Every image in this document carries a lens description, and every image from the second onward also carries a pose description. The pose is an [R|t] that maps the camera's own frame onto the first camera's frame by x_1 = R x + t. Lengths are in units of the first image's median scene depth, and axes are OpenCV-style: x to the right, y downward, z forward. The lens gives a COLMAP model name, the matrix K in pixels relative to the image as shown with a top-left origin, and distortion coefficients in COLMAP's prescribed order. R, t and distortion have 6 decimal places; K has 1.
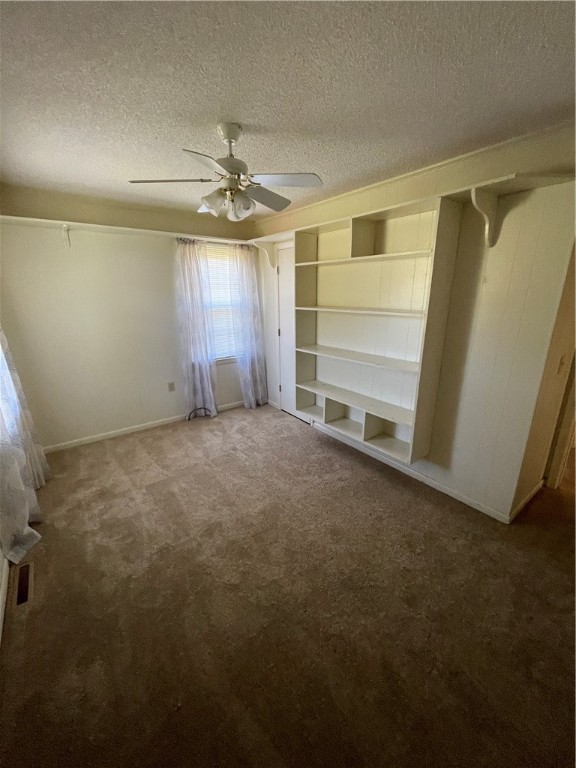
lens RADIAL K [[310.0, 0, 291.6], [0, 310.0, 385.9], [0, 0, 1]] dist [0.000676, 0.000372]
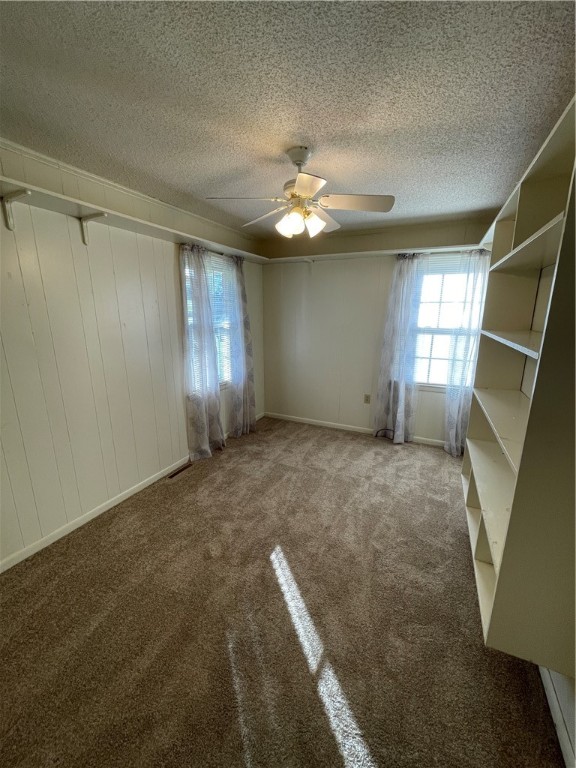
lens RADIAL K [[310.0, 0, 289.4], [0, 310.0, 384.2], [0, 0, 1]] dist [0.000676, 0.000372]
pose [[0.457243, 0.212644, -0.863546, 0.414963], [-0.269022, 0.958575, 0.093599, -0.078843], [0.847677, 0.189515, 0.495507, 0.292180]]
